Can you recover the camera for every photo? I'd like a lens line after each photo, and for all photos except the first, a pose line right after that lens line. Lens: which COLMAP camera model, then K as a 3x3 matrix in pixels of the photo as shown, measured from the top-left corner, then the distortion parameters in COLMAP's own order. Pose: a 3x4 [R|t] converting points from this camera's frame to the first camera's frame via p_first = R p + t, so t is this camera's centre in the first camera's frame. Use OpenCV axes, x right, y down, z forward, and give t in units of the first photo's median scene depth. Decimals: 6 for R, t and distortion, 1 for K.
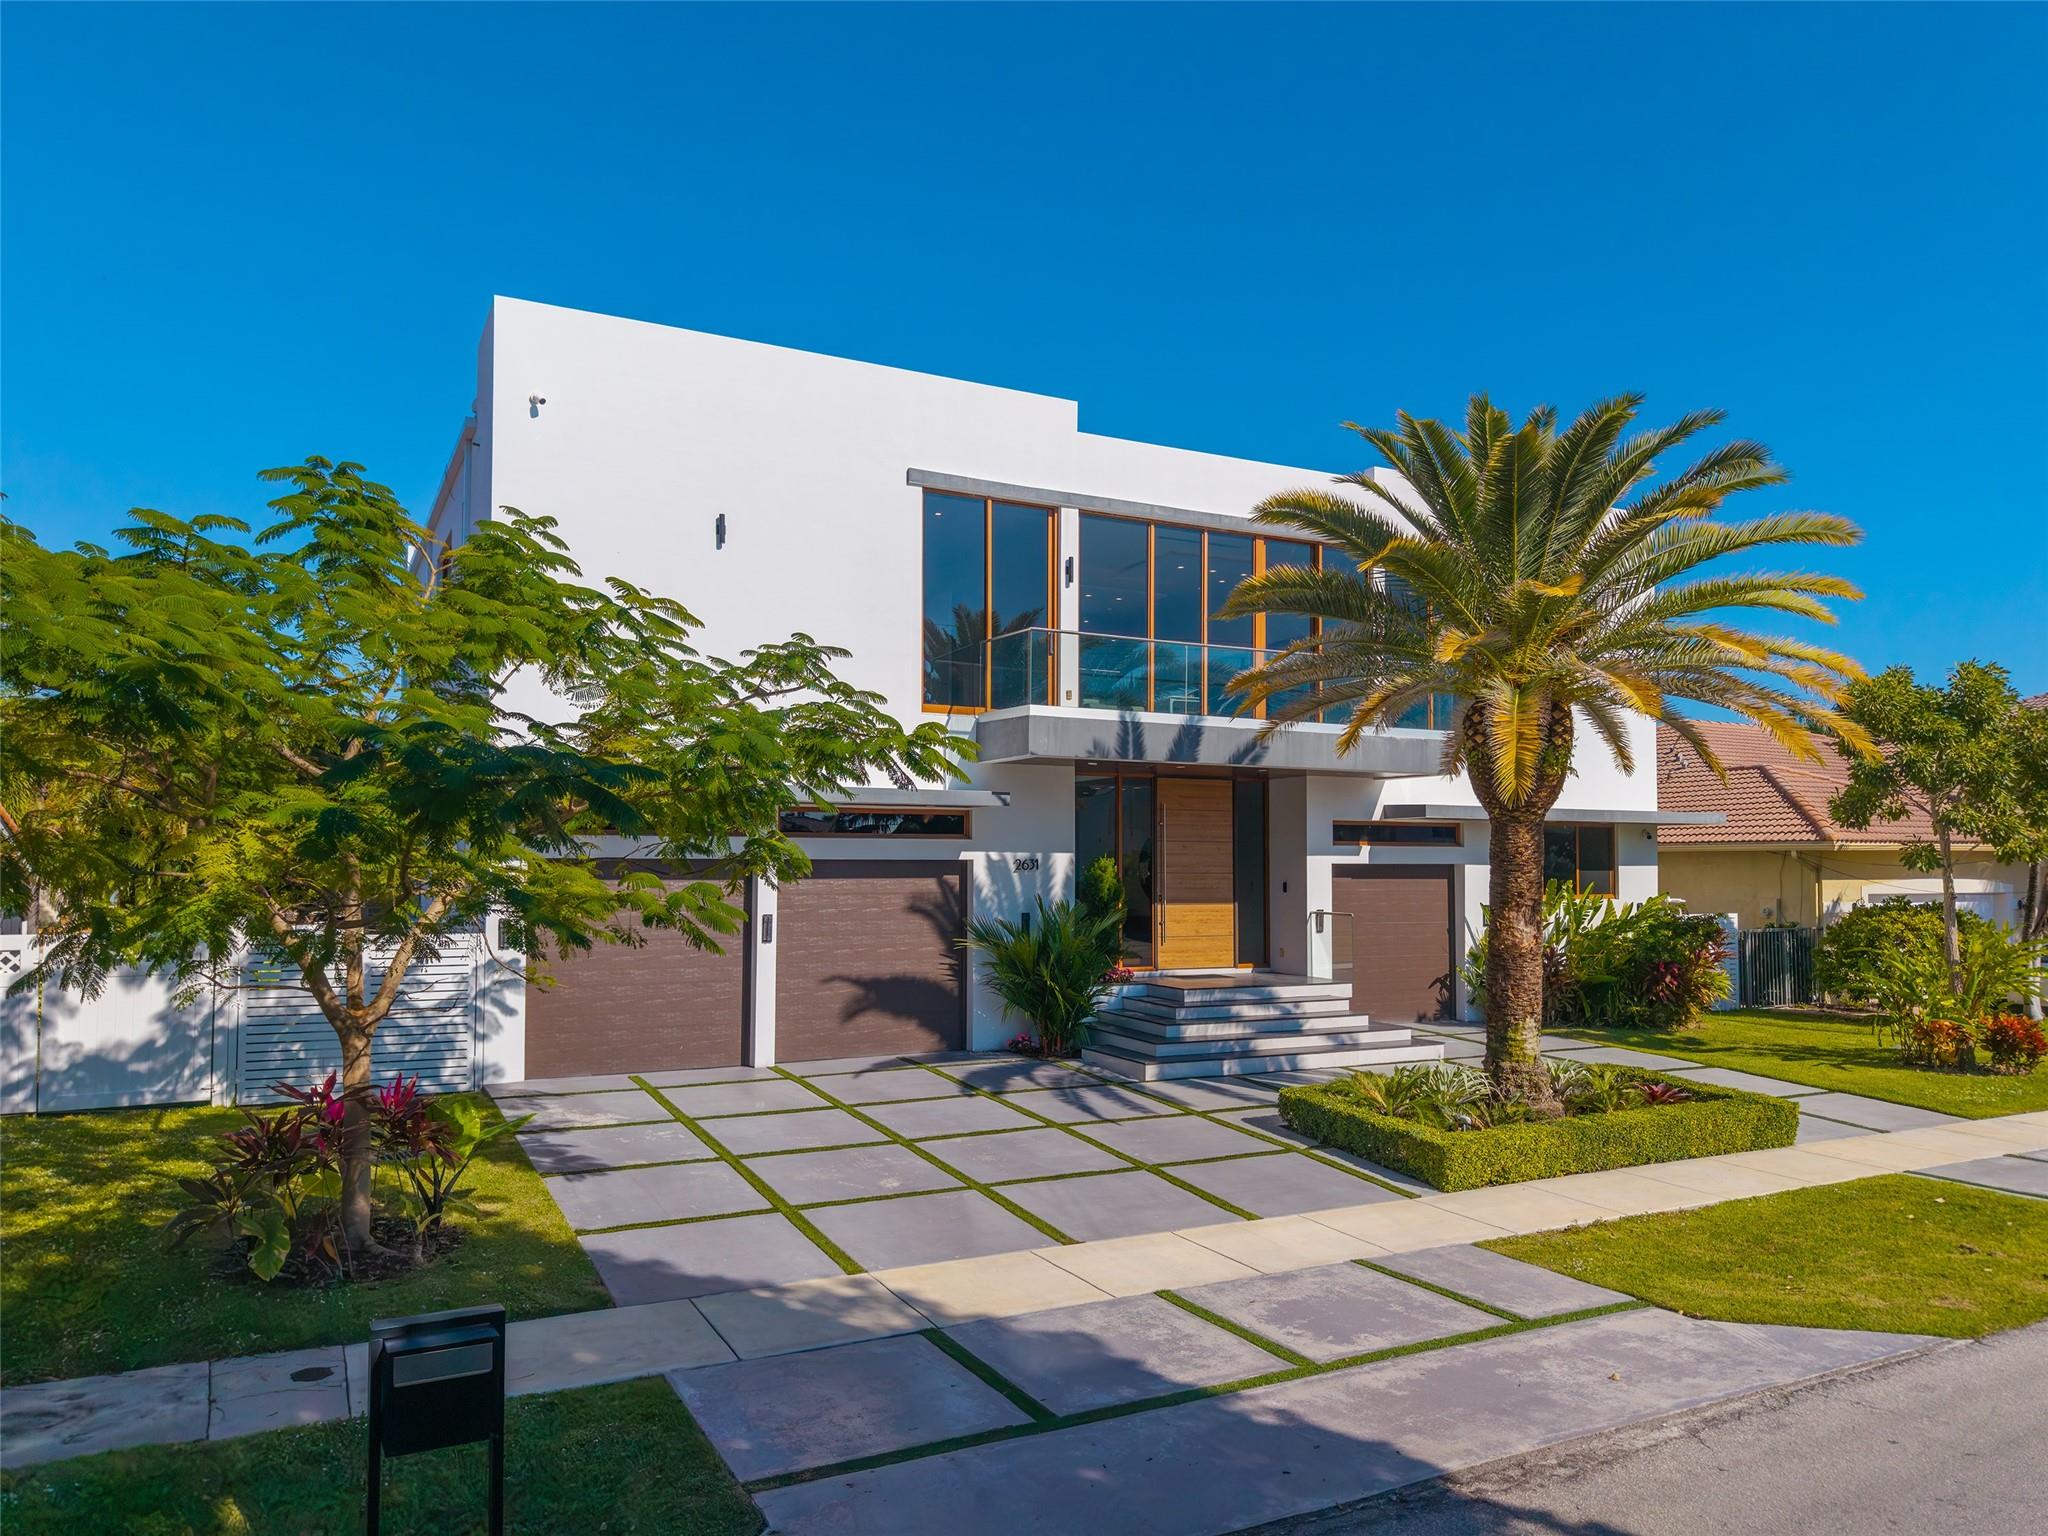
lens RADIAL K [[1446.3, 0, 1020.4], [0, 1446.3, 818.6], [0, 0, 1]] dist [0.006201, 0.005238]
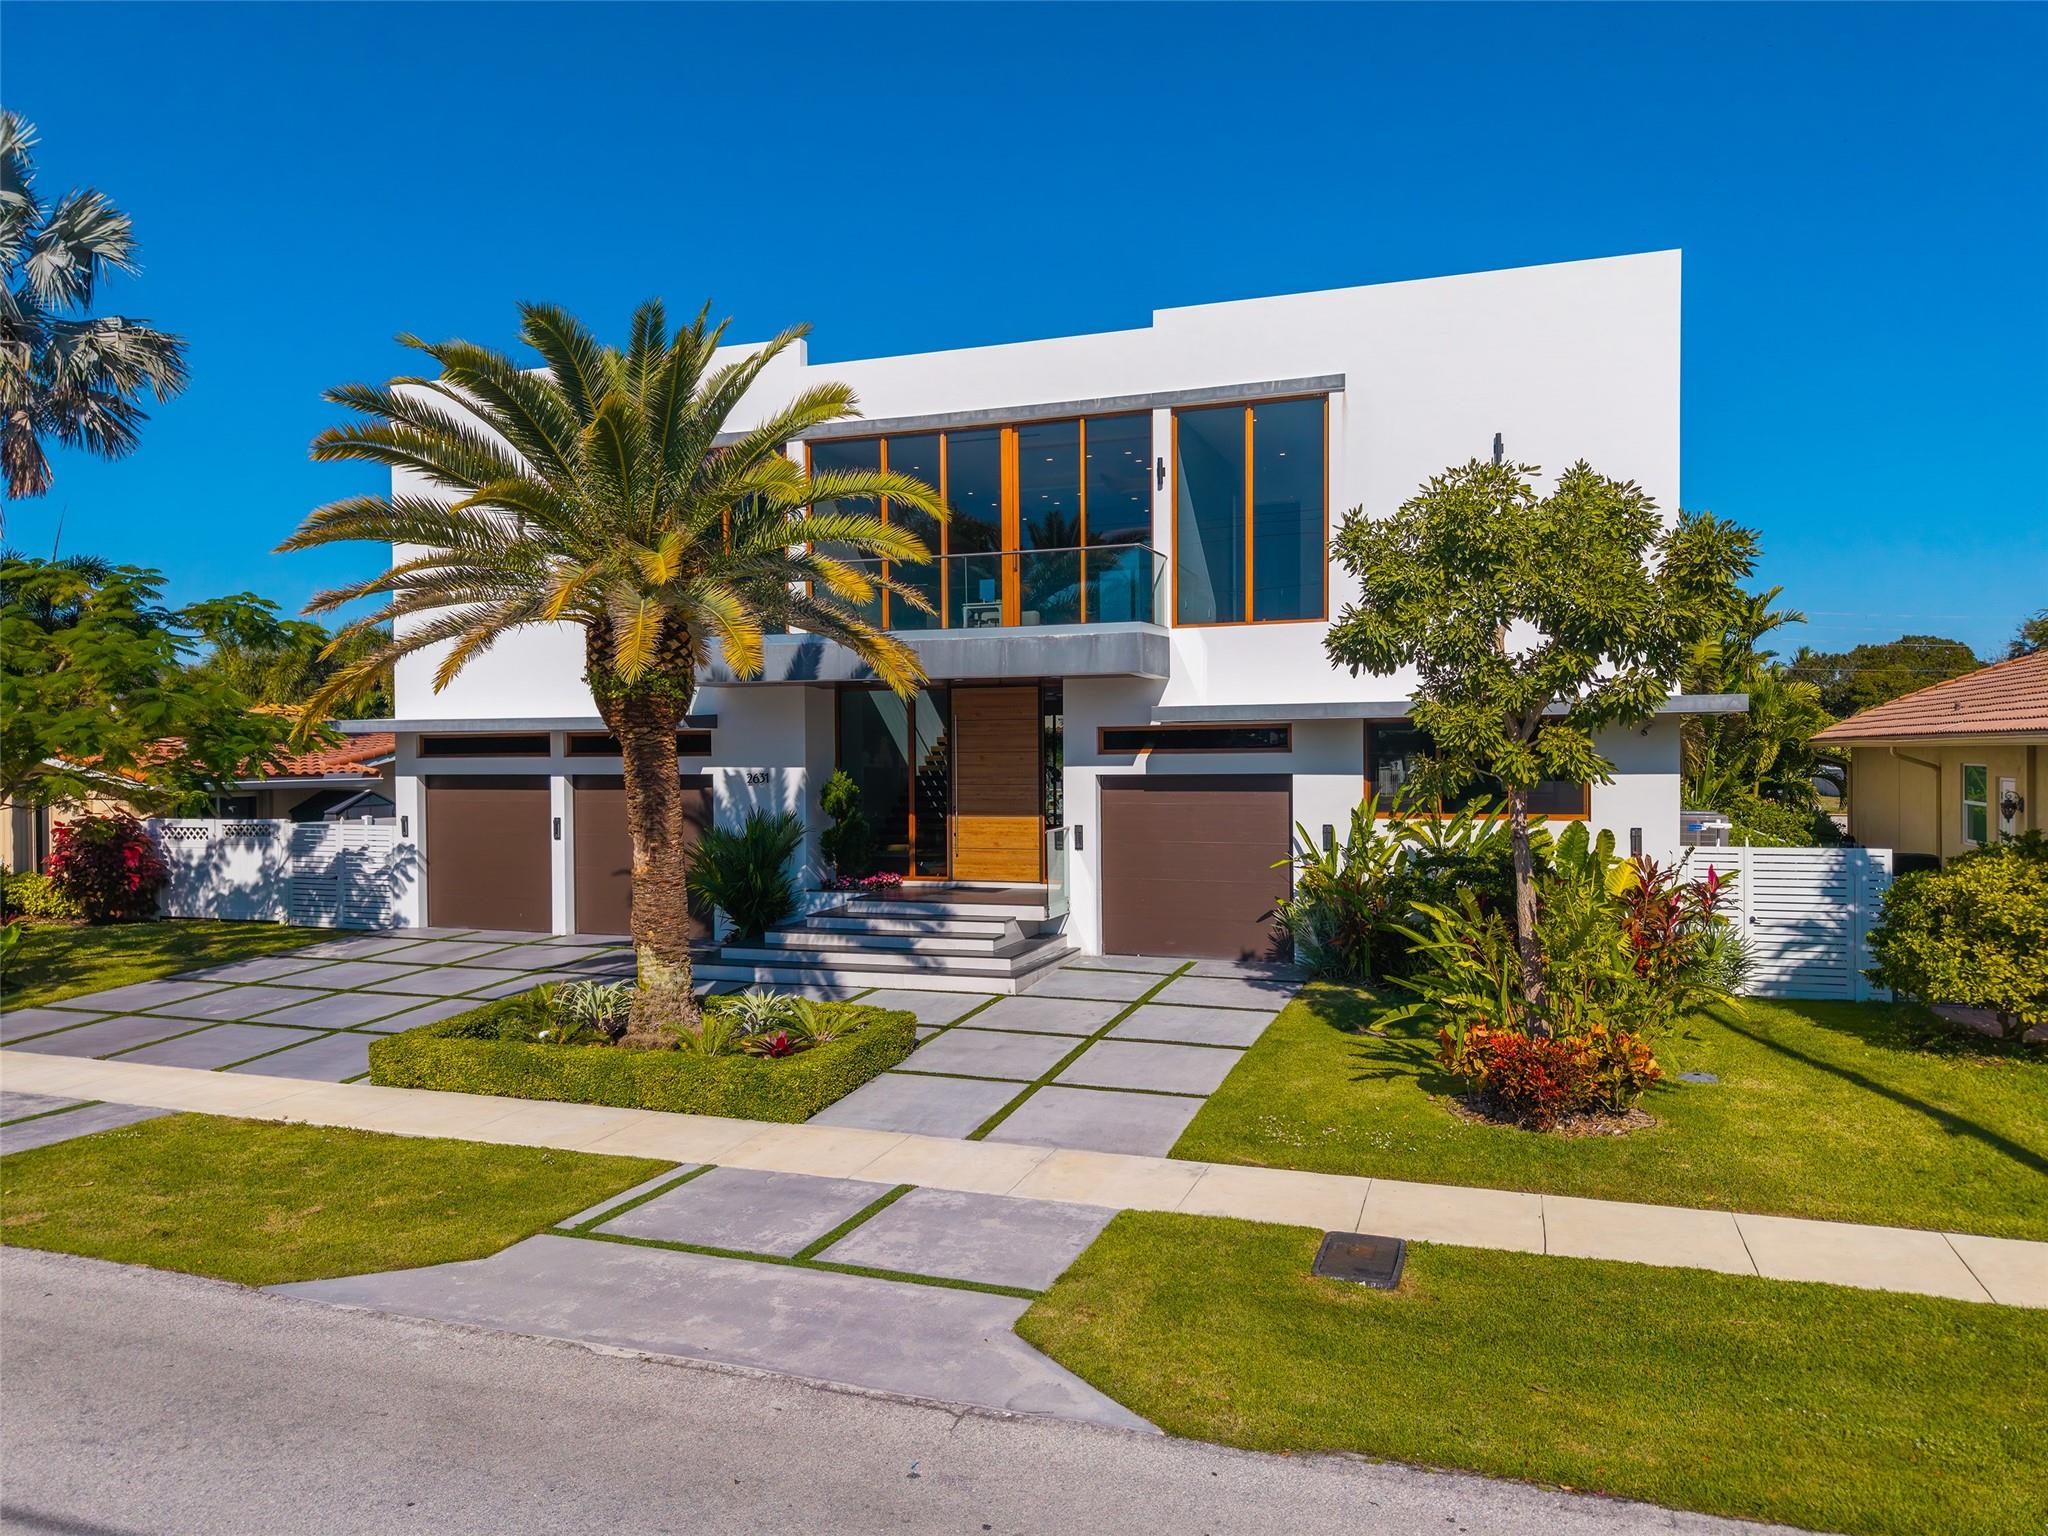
lens RADIAL K [[1426.3, 0, 1024.0], [0, 1426.3, 768.0], [0, 0, 1]] dist [0.000019, -0.000516]
pose [[0.670247, 0.001036, -0.742138, 1.174674], [0.035039, 0.998840, 0.033040, -0.005873], [0.741311, -0.048149, 0.669433, 0.516779]]
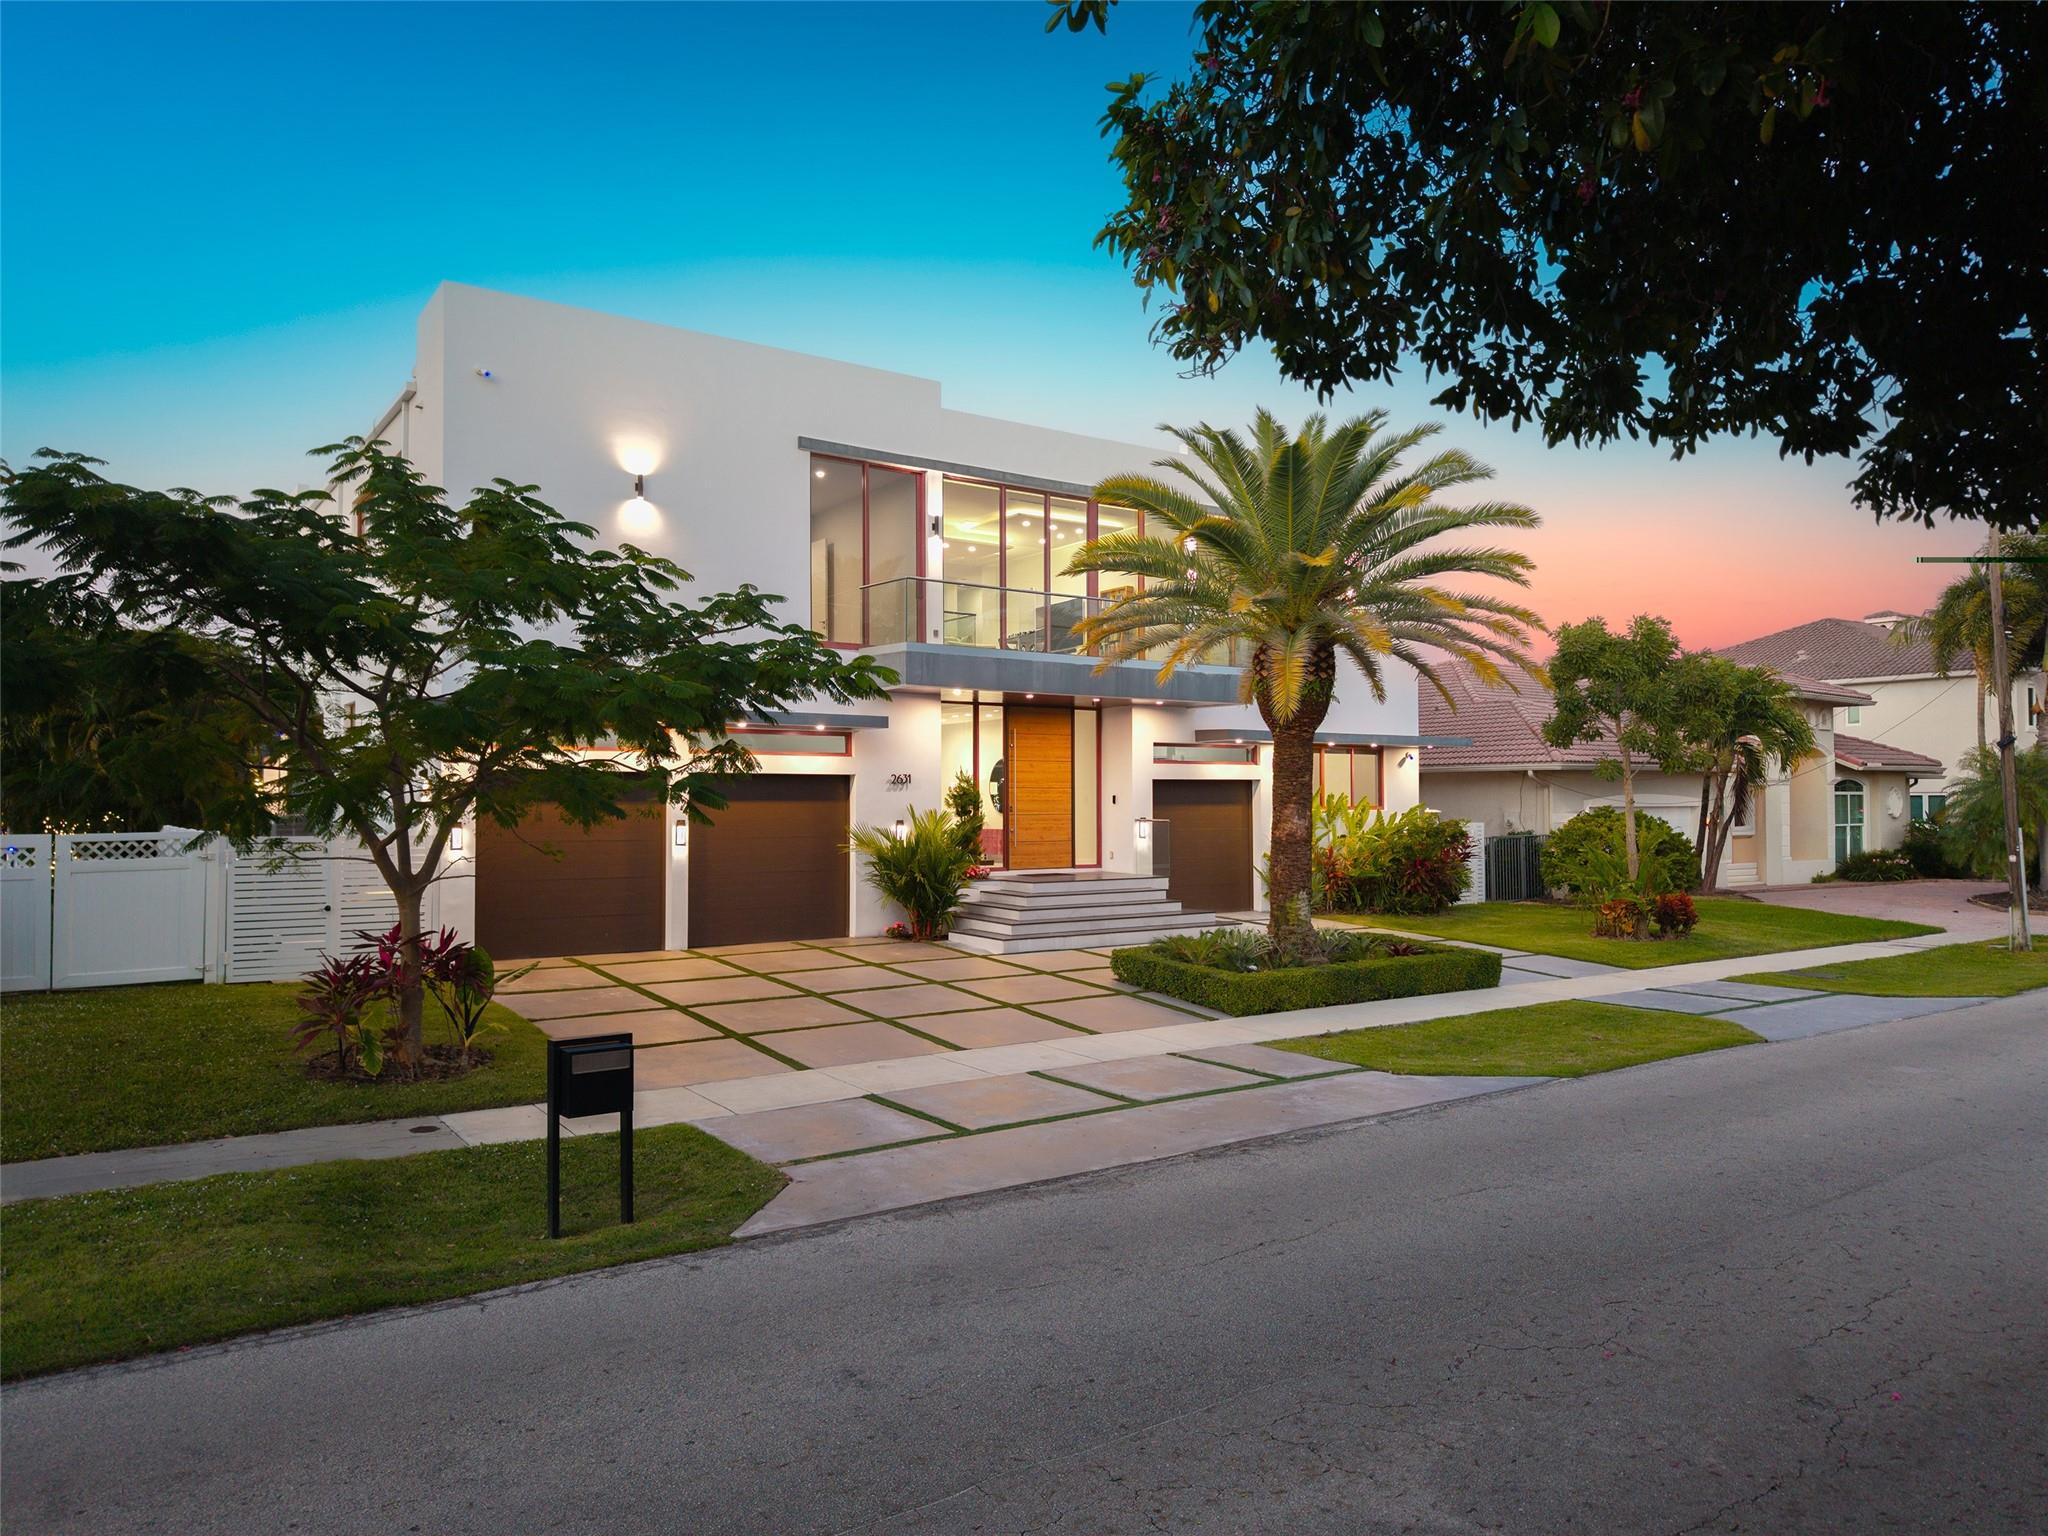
lens RADIAL K [[1402.9, 0, 1032.1], [0, 1402.9, 871.0], [0, 0, 1]] dist [0.032933, -0.000603]
pose [[0.991932, -0.011605, 0.126238, -0.043502], [0.001325, 0.996696, 0.081214, 0.016388], [-0.126763, -0.080392, 0.988670, -0.194297]]
